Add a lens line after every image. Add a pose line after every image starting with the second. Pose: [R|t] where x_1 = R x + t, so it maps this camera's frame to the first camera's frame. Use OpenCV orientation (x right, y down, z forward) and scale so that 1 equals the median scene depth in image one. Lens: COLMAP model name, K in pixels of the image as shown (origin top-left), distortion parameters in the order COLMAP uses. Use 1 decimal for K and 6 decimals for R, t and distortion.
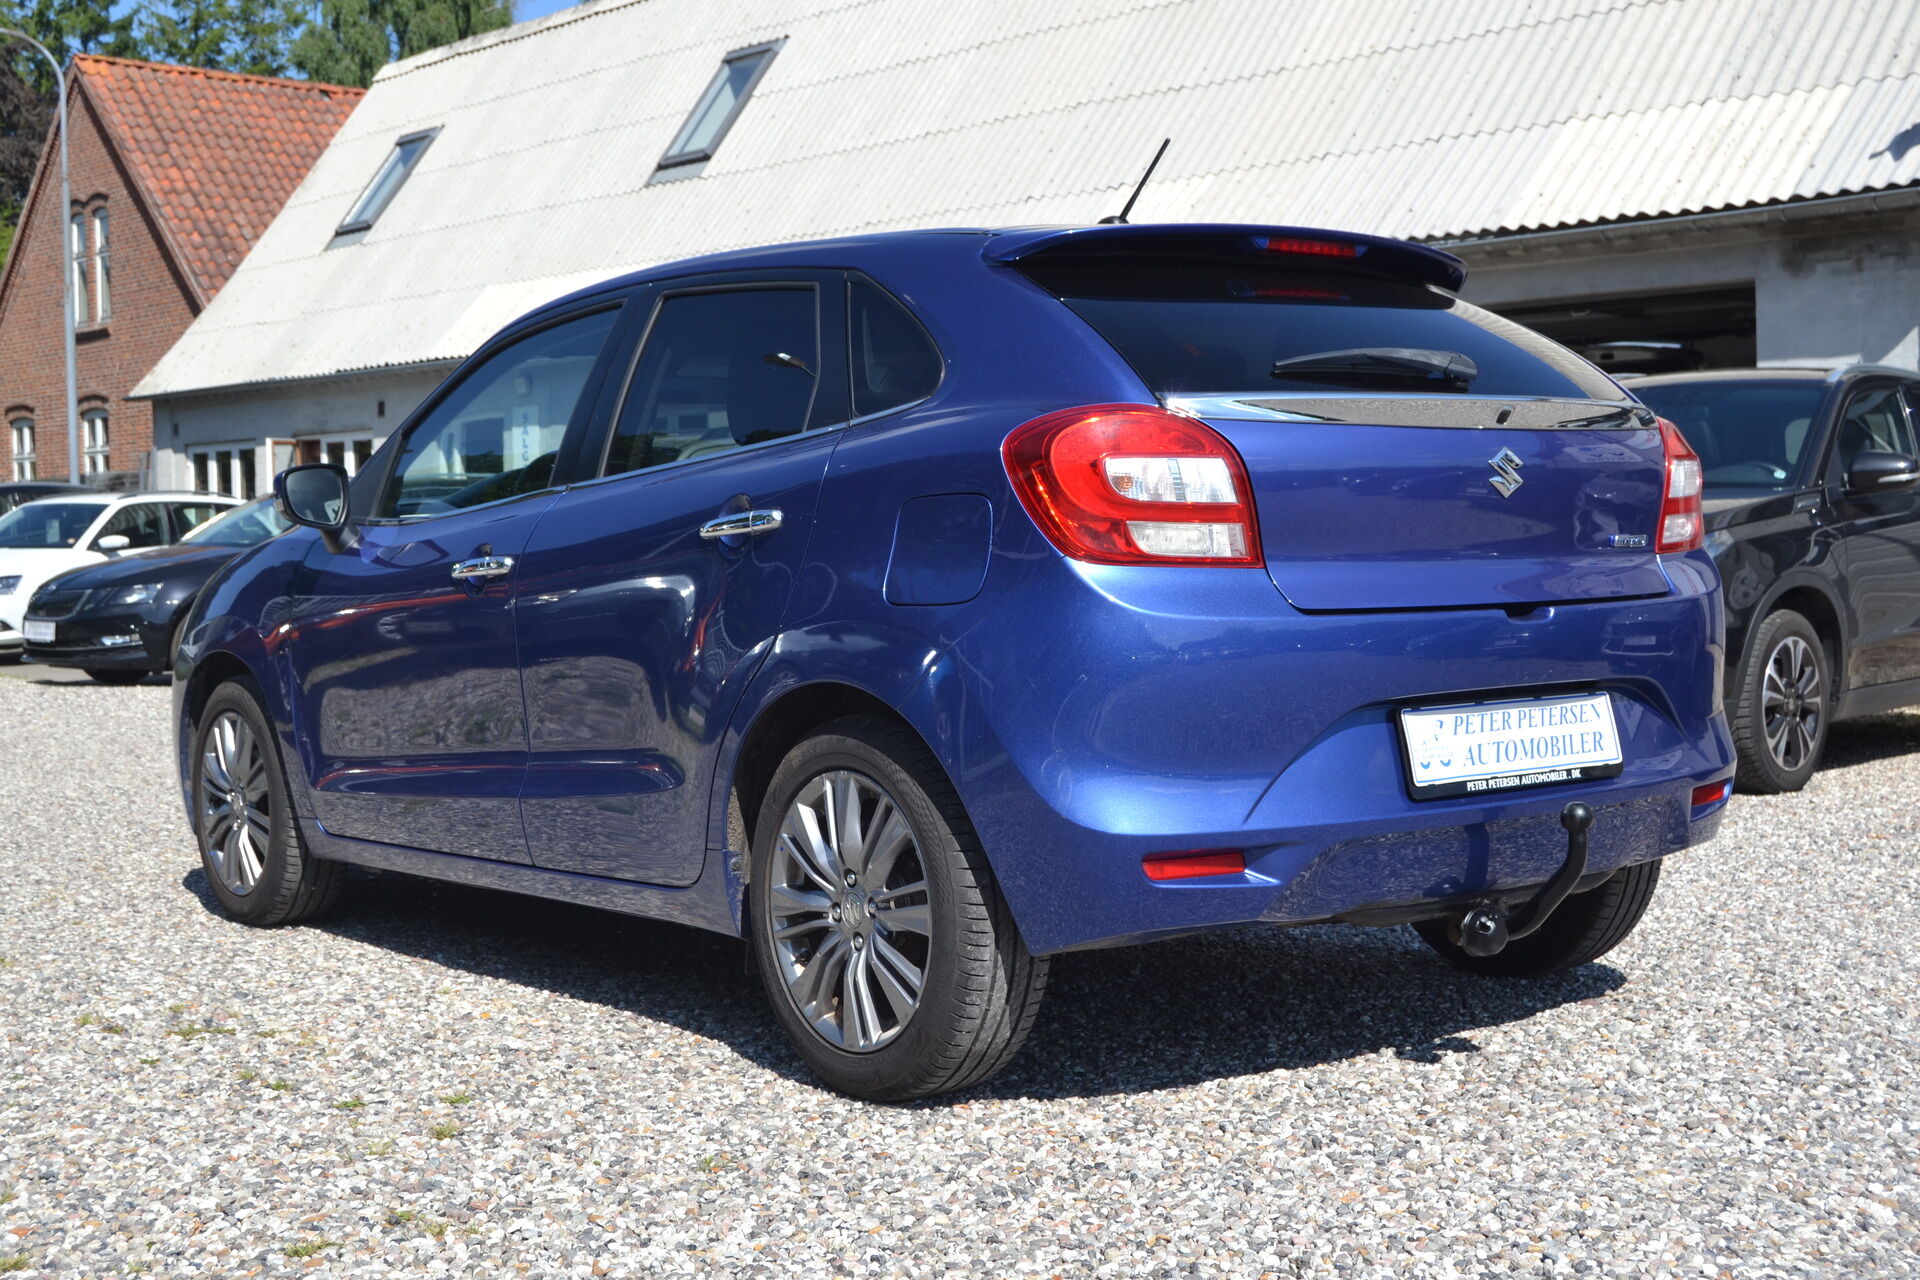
lens RADIAL K [[2501.3, 0, 960.0], [0, 2501.3, 640.0], [0, 0, 1]] dist [-0.038297, -0.027421]
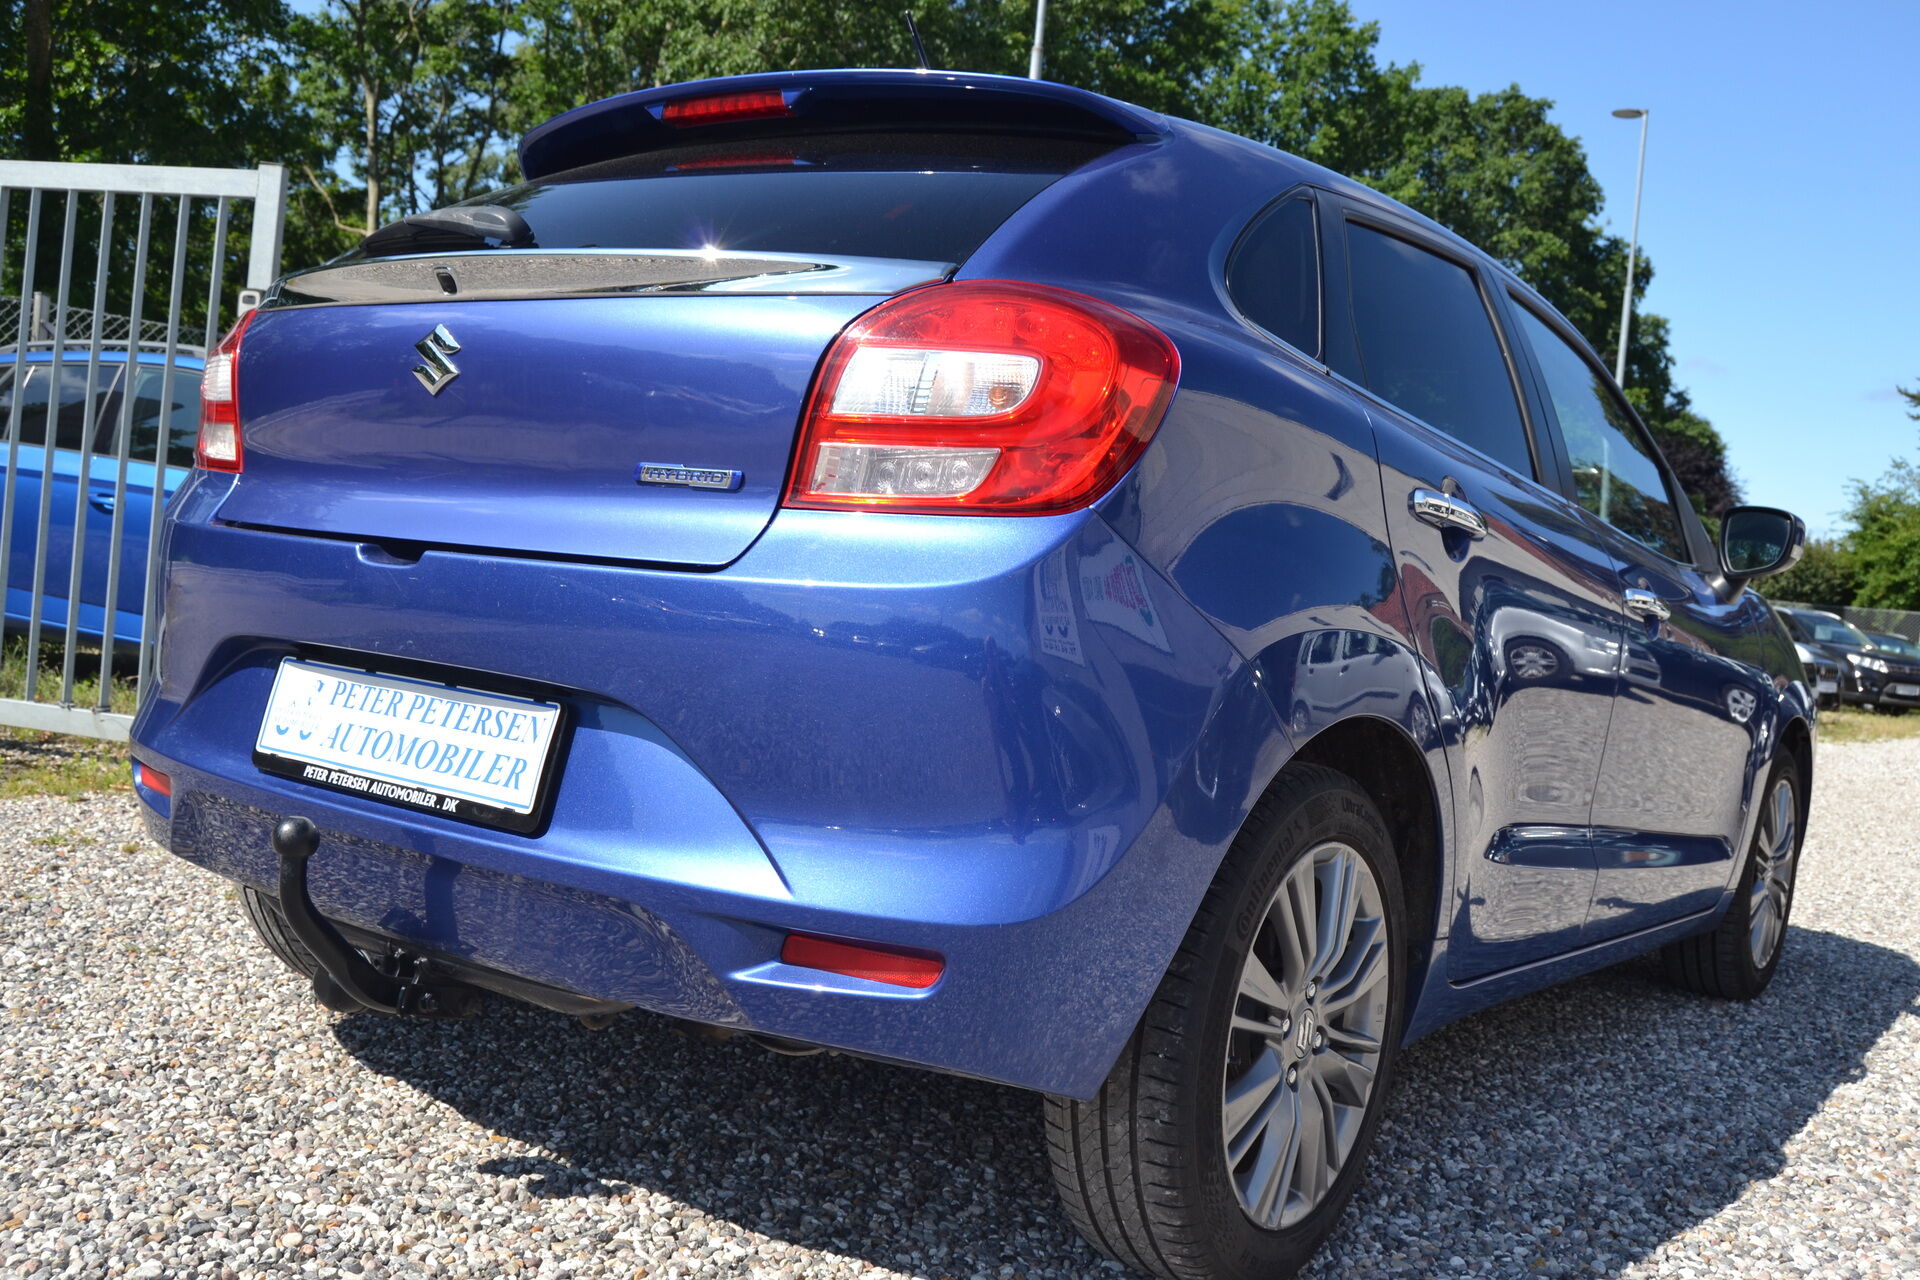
lens RADIAL K [[1815.8, 0, 960.0], [0, 1815.8, 640.0], [0, 0, 1]] dist [-0.067345, 0.020654]
pose [[0.265783, 0.074965, -0.961114, 0.733362], [-0.140196, 0.989379, 0.038400, -0.027835], [0.953784, 0.124538, 0.273470, 0.973569]]
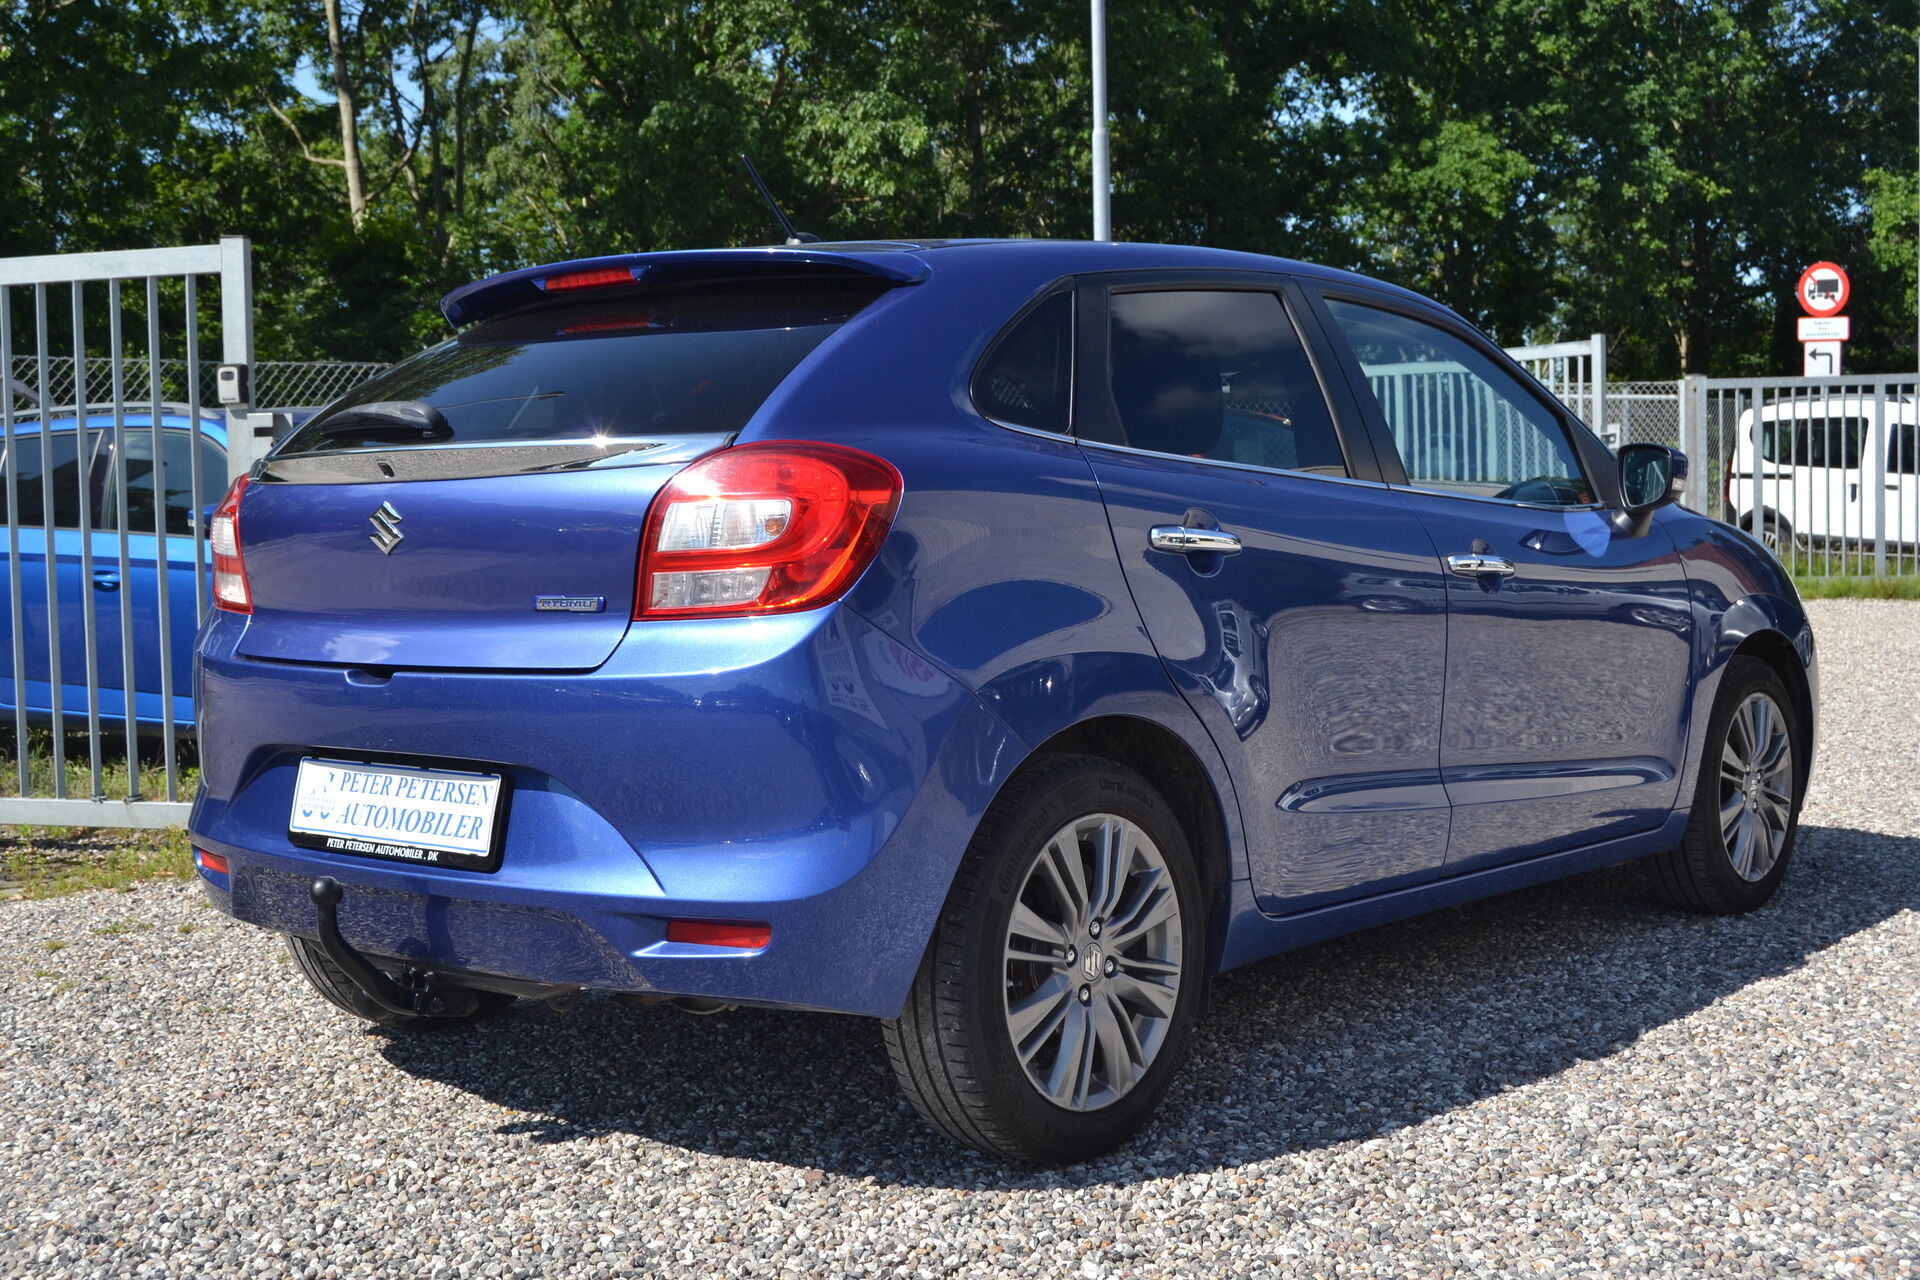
lens RADIAL K [[2379.1, 0, 960.0], [0, 2379.1, 640.0], [0, 0, 1]] dist [-0.027068, -0.032634]
pose [[0.186558, 0.072863, -0.979738, 1.115097], [-0.021760, 0.997308, 0.070026, -0.089898], [0.982203, 0.008256, 0.187641, 1.006439]]
